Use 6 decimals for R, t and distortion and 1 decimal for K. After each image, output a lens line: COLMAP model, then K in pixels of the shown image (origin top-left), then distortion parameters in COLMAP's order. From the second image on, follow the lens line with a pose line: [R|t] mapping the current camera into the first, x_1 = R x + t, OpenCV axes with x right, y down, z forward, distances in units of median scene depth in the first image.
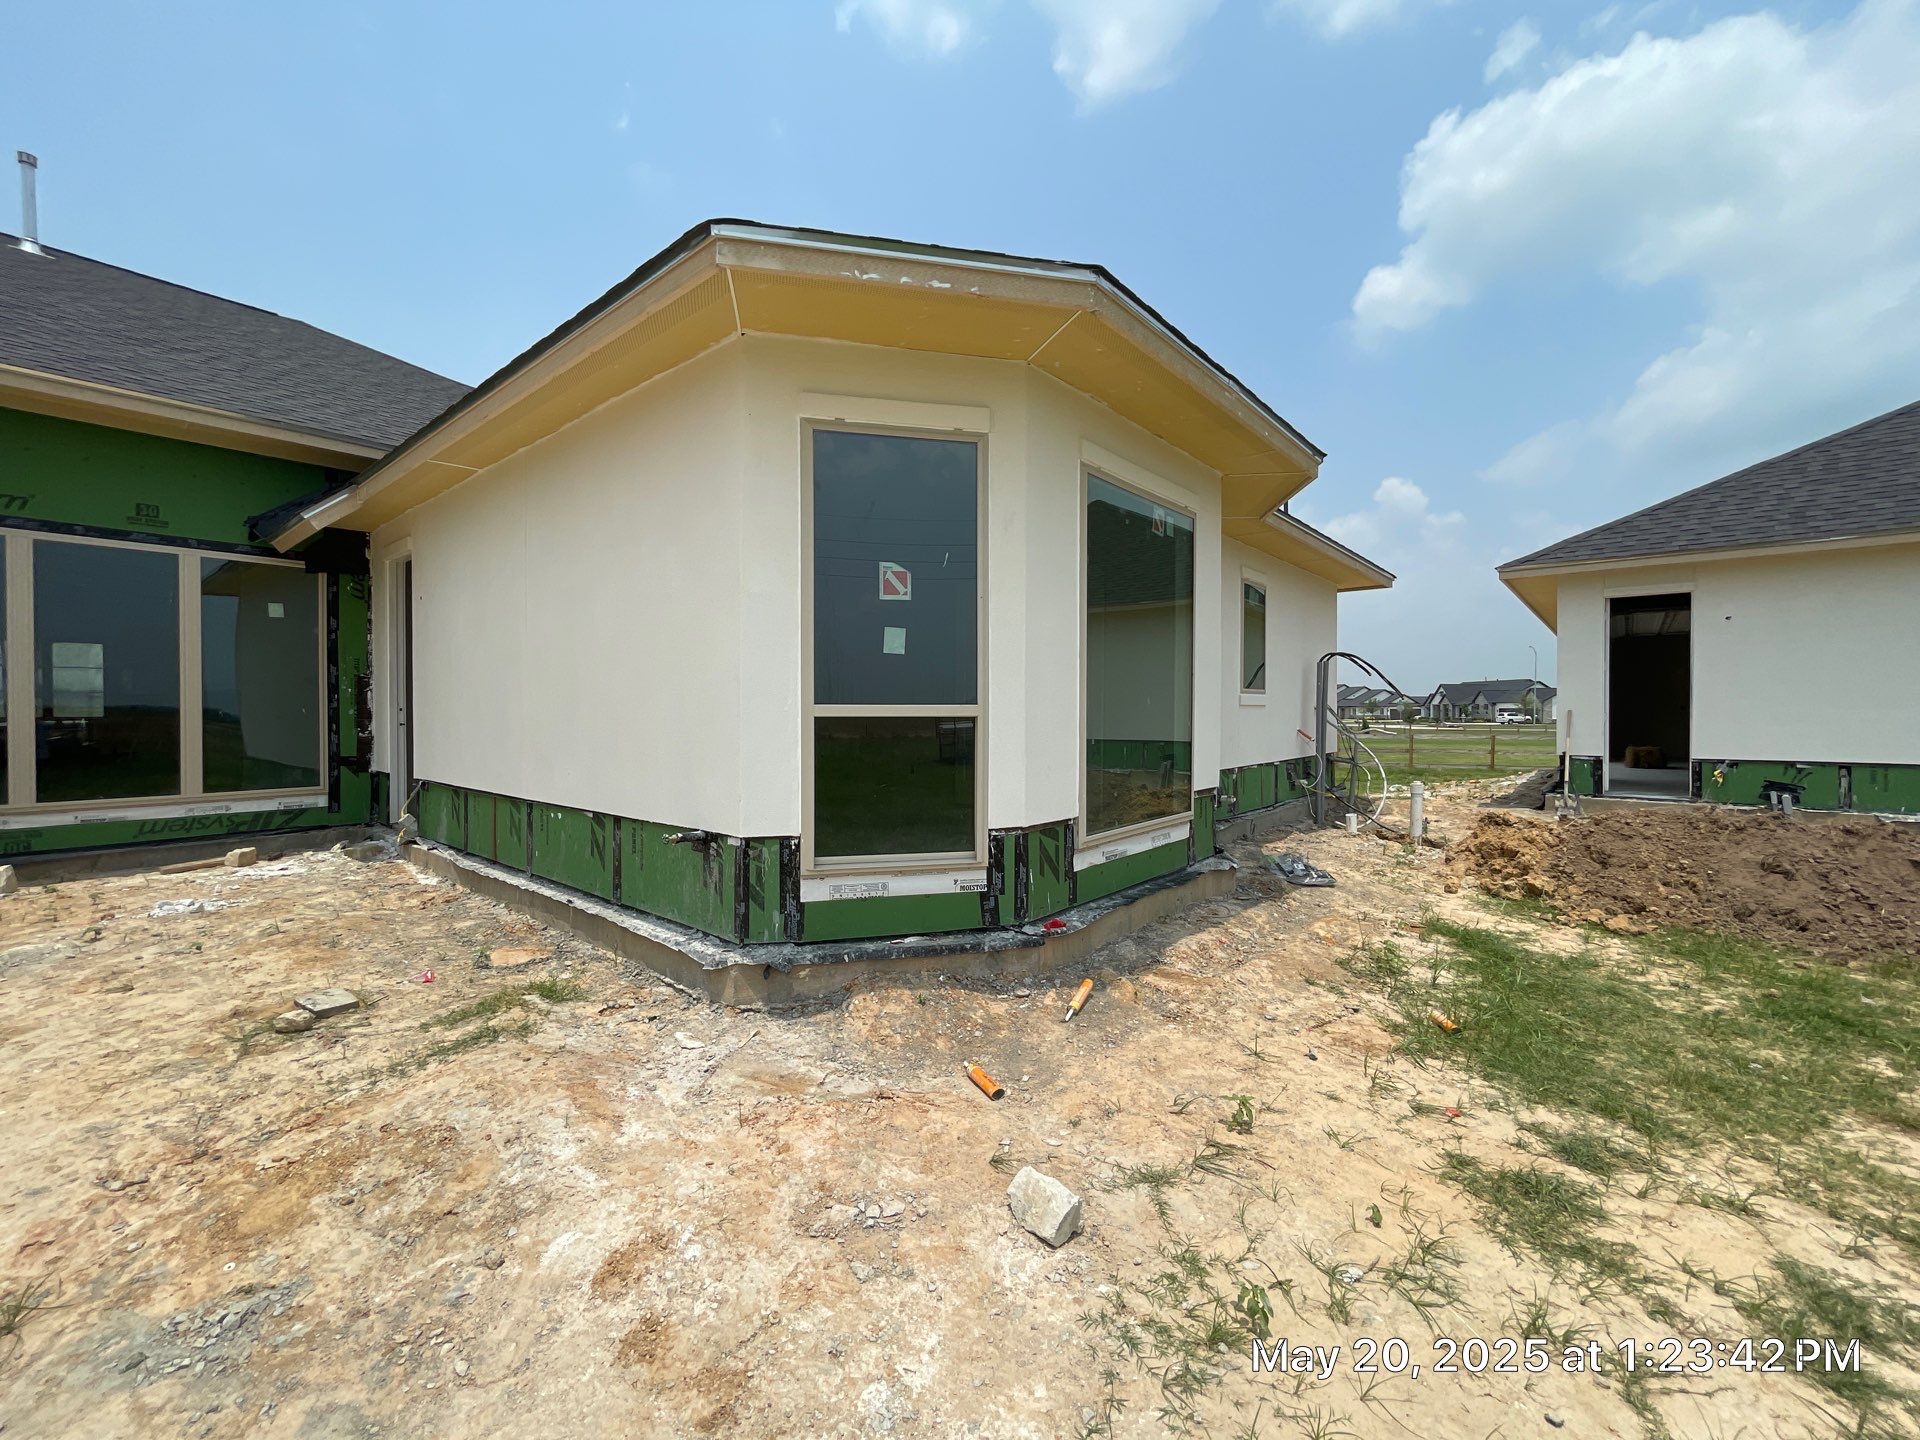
lens RADIAL K [[776.8, 0, 960.0], [0, 776.8, 720.0], [0, 0, 1]] dist [-0.000976, 0.000071]
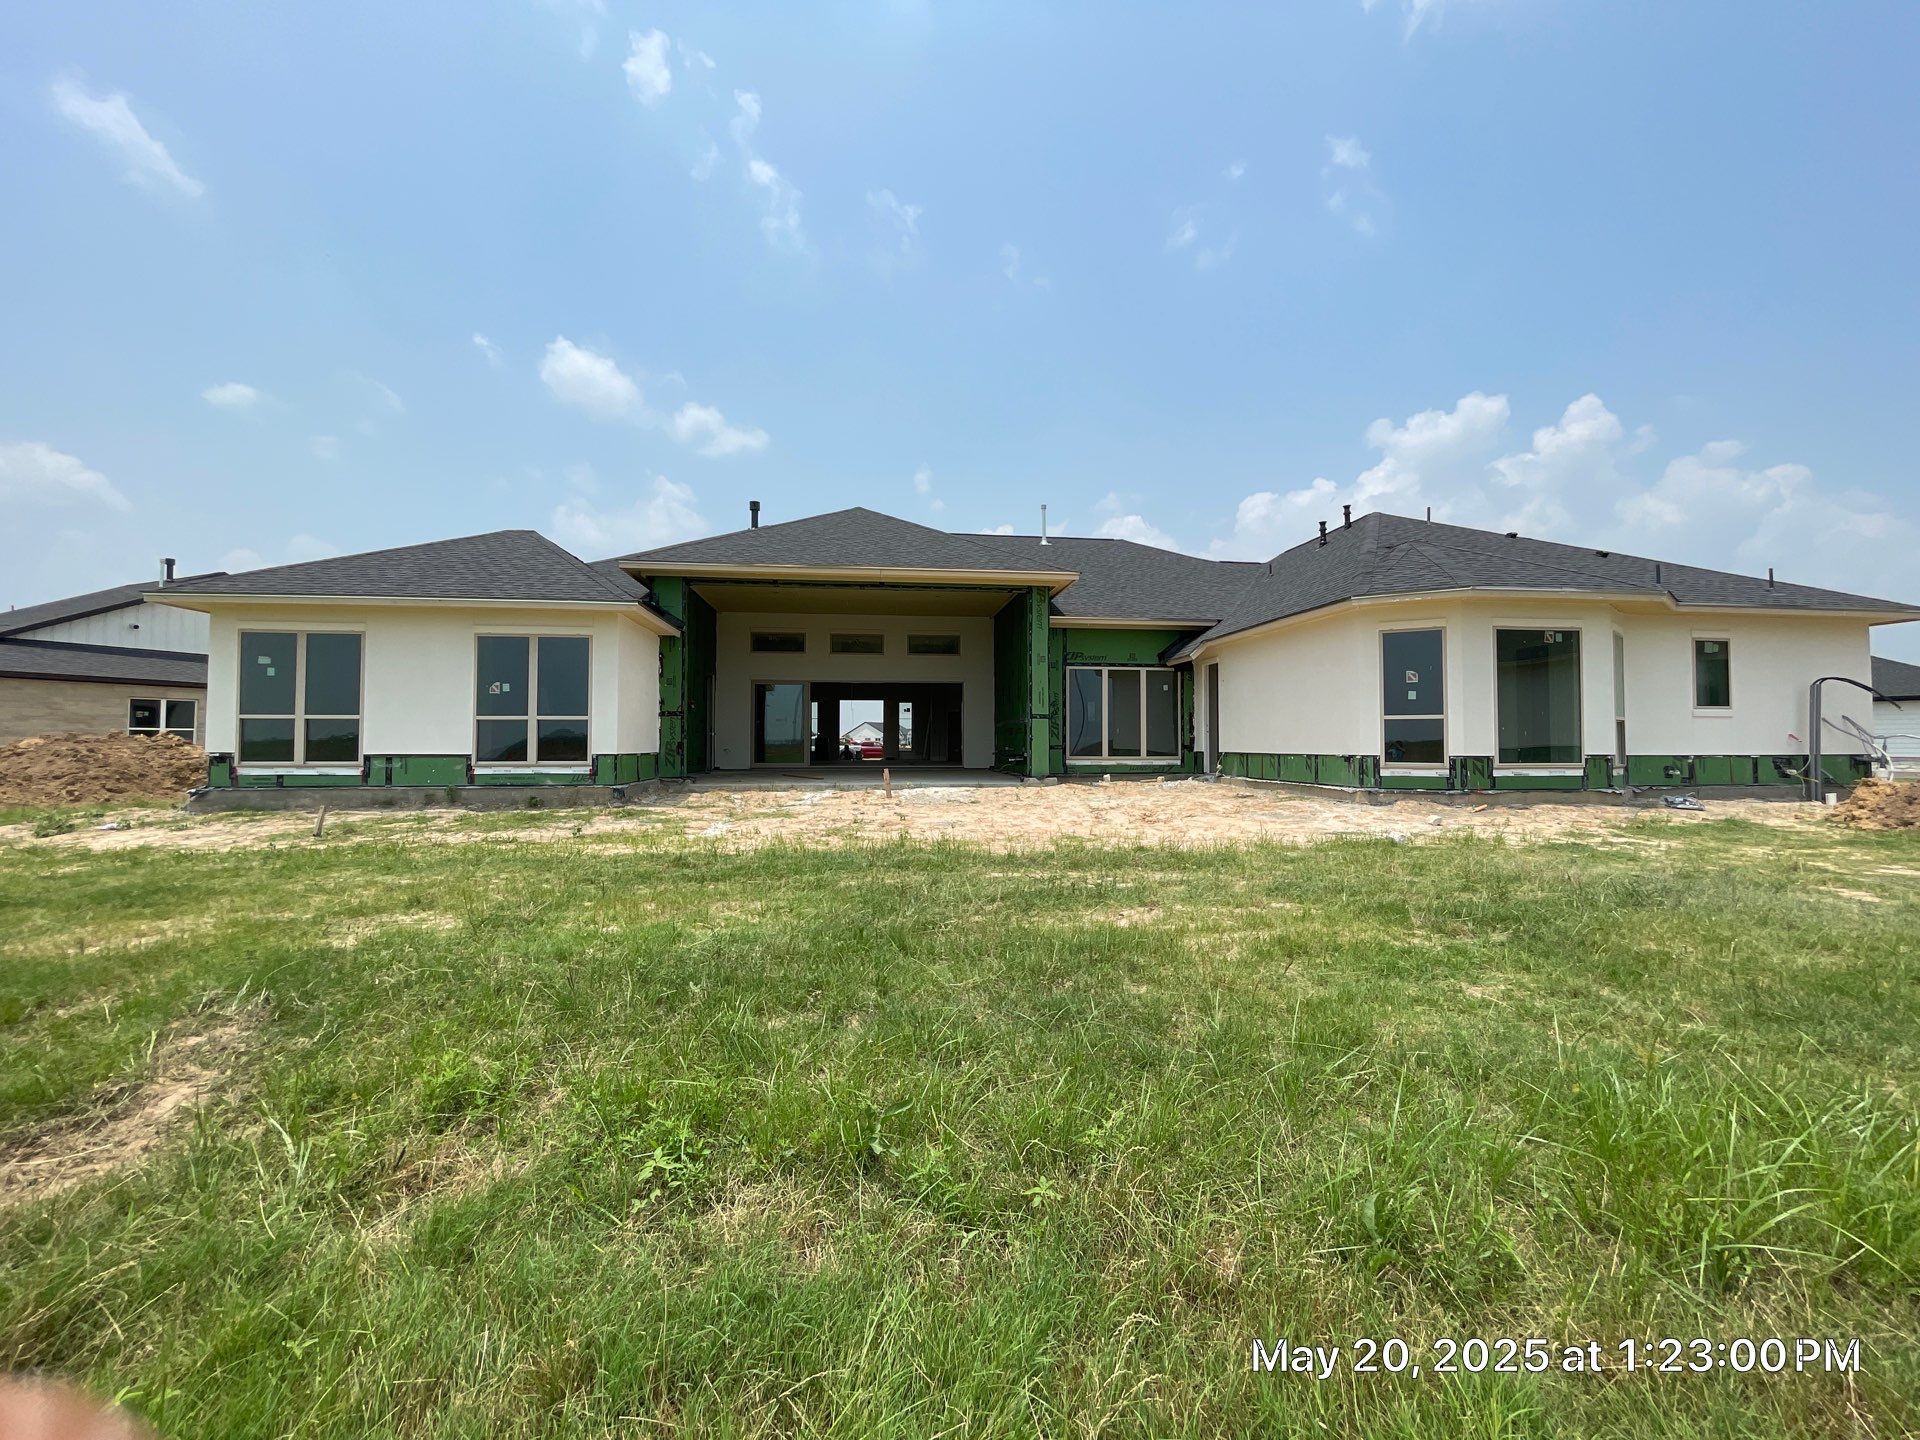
lens RADIAL K [[776.8, 0, 960.0], [0, 776.8, 720.0], [0, 0, 1]] dist [-0.000976, 0.000071]
pose [[0.731883, -0.019888, -0.681140, 0.695890], [-0.008314, 0.999239, -0.038109, 0.130636], [0.681379, 0.033554, 0.731161, -2.480042]]
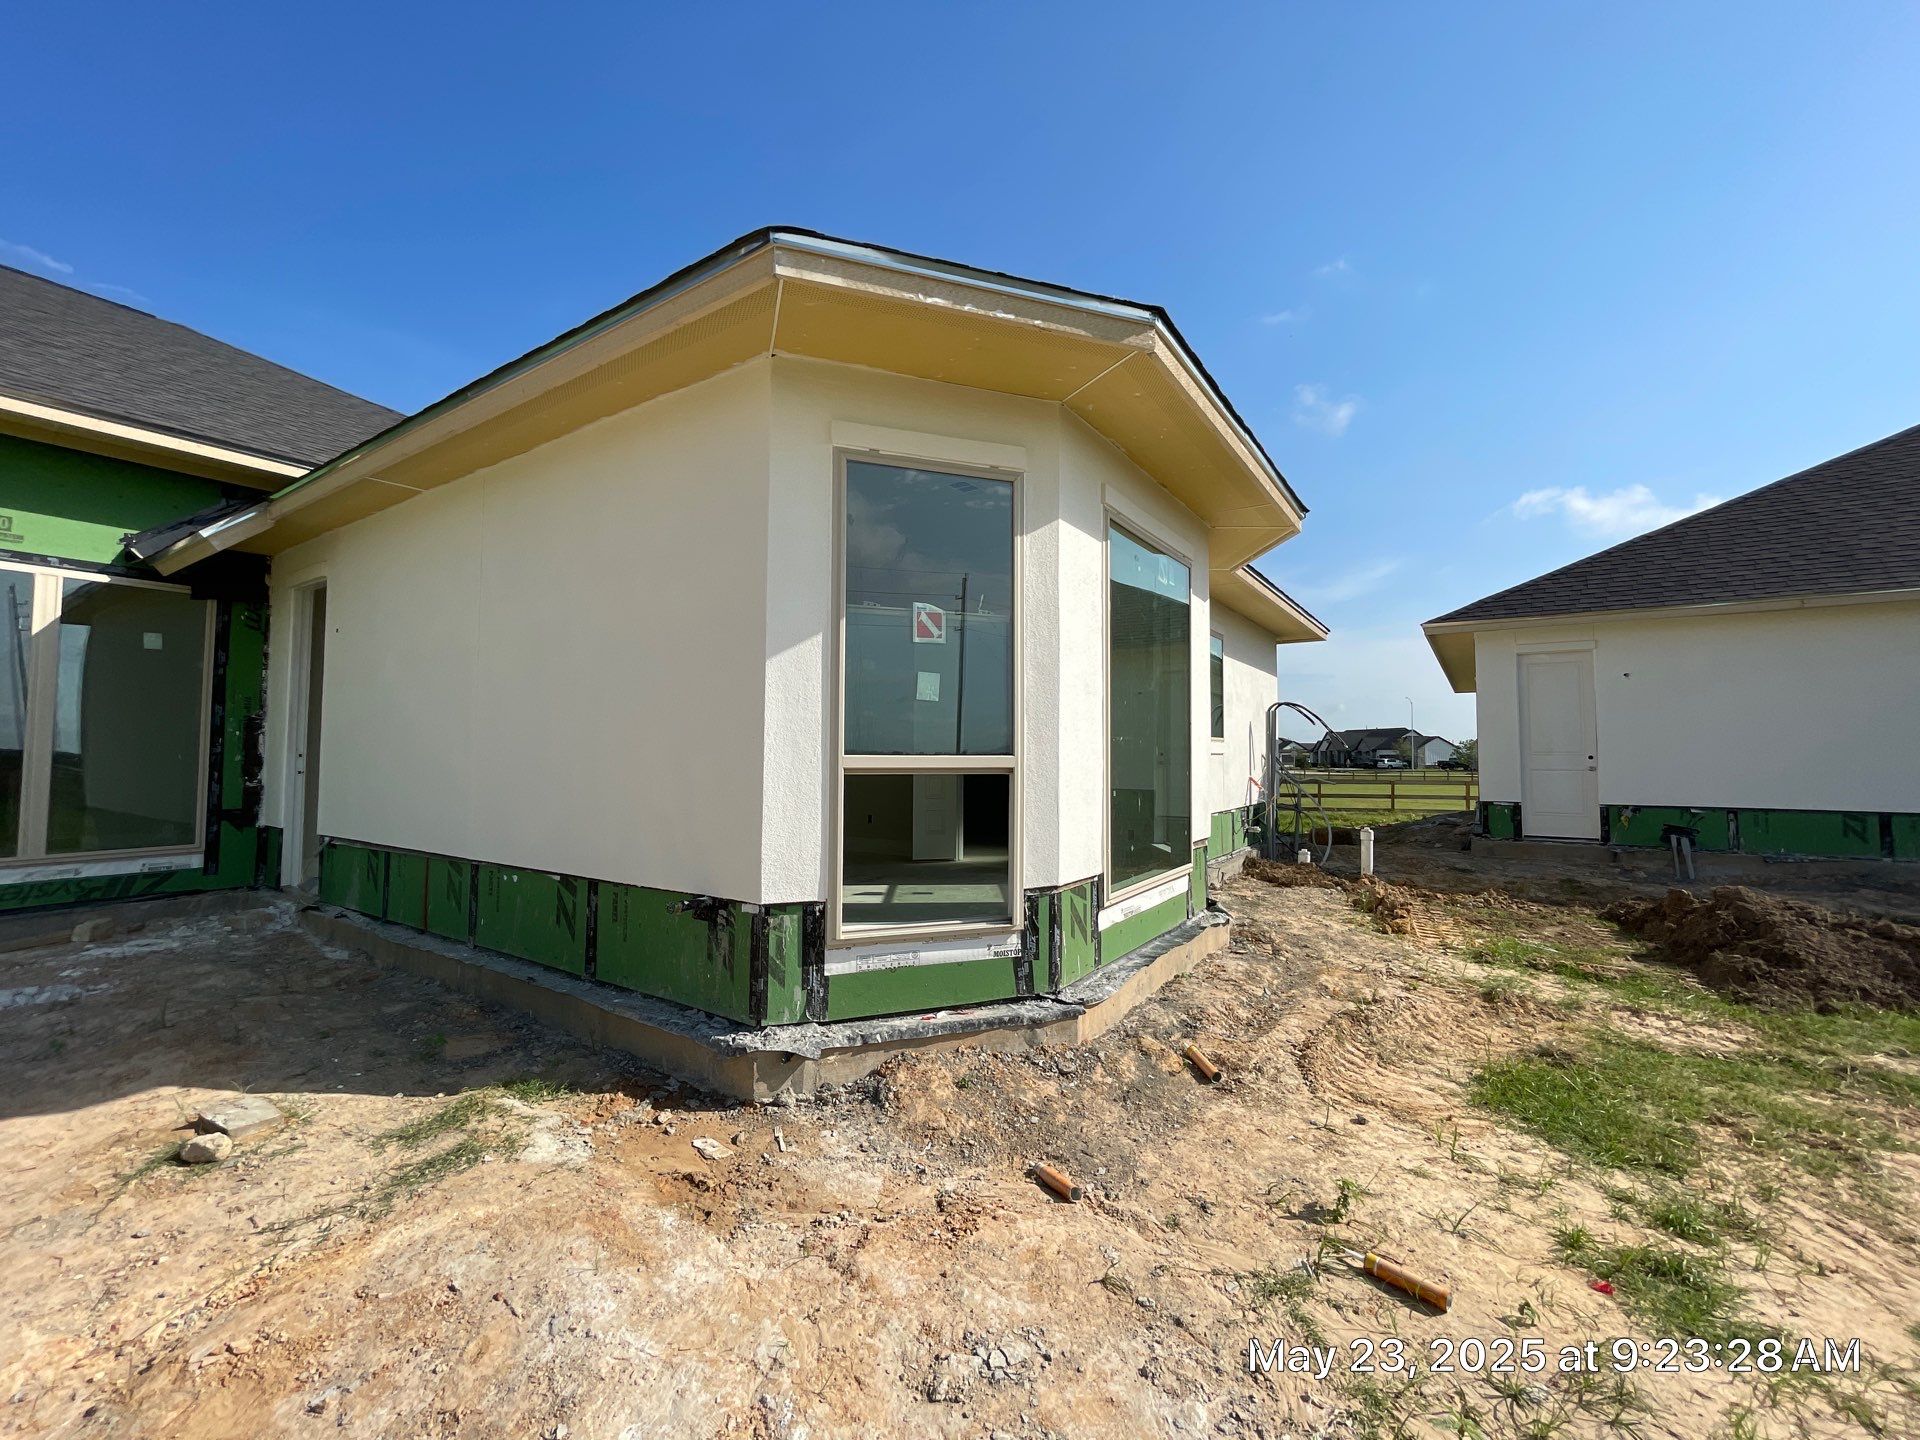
lens RADIAL K [[776.8, 0, 960.0], [0, 776.8, 720.0], [0, 0, 1]] dist [-0.000976, 0.000071]
pose [[0.993498, 0.008319, 0.113541, -0.145291], [-0.001770, 0.998335, -0.057655, -0.008038], [-0.113832, 0.057080, 0.991859, 0.072205]]
